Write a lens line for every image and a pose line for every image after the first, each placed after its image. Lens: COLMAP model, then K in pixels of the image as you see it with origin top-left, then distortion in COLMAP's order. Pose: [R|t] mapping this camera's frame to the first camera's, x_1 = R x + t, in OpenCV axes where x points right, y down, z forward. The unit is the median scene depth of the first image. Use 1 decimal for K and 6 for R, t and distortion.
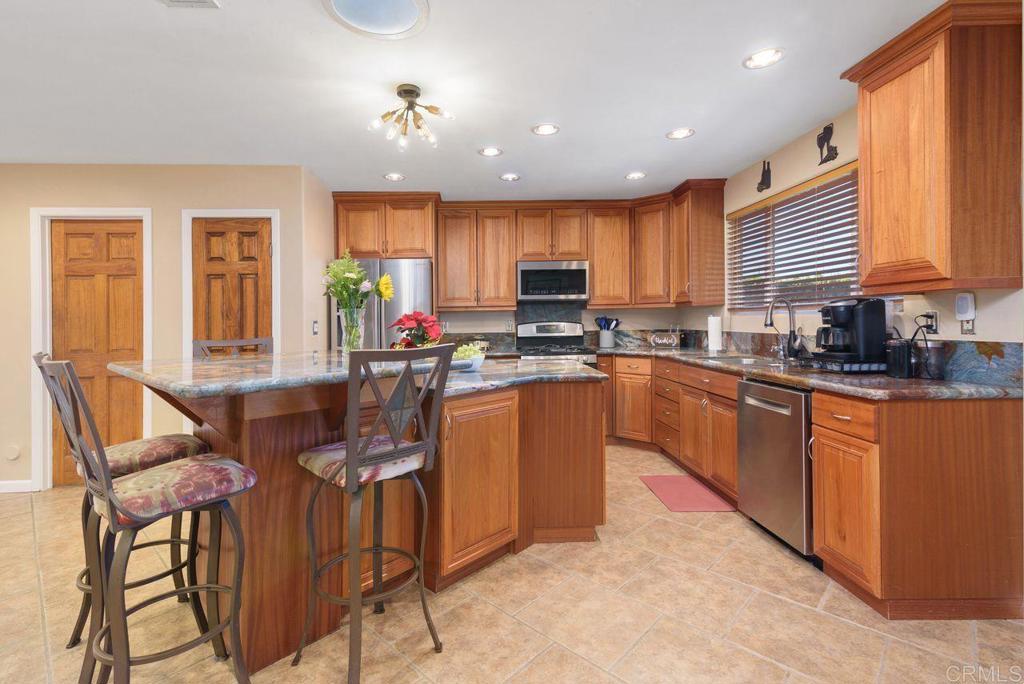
lens RADIAL K [[476.2, 0, 509.6], [0, 476.2, 316.9], [0, 0, 1]] dist [0.001405, 0.000239]
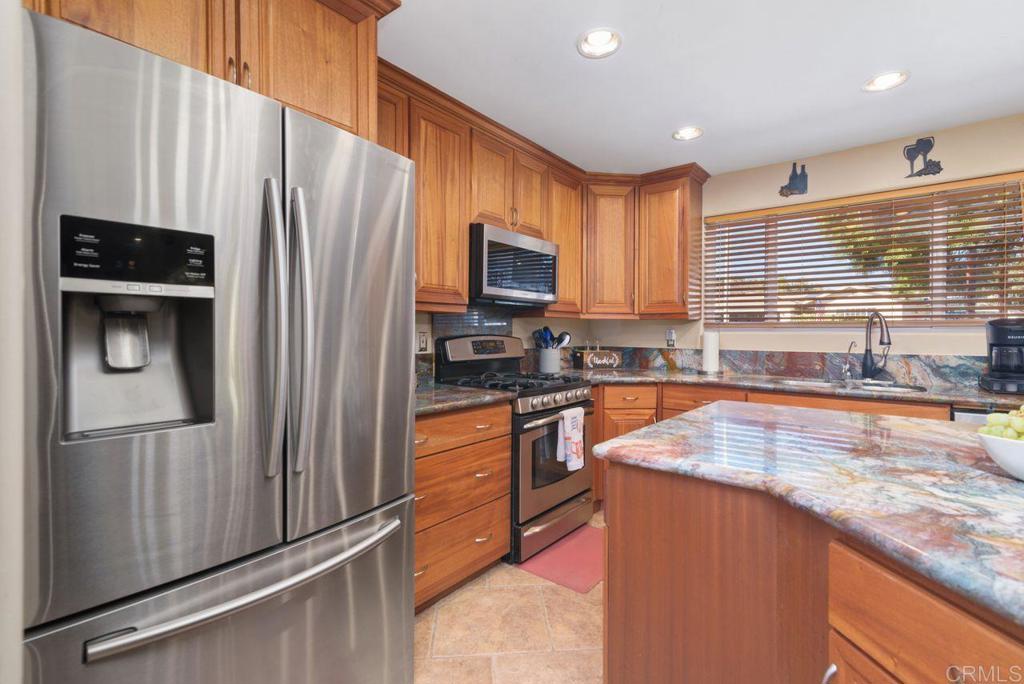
lens RADIAL K [[453.9, 0, 541.1], [0, 453.9, 334.4], [0, 0, 1]] dist [0.012780, -0.000091]
pose [[0.647670, 0.018715, 0.761691, -0.347108], [-0.022279, 0.999736, -0.005619, 0.012932], [-0.761595, -0.013331, 0.647916, 0.632047]]
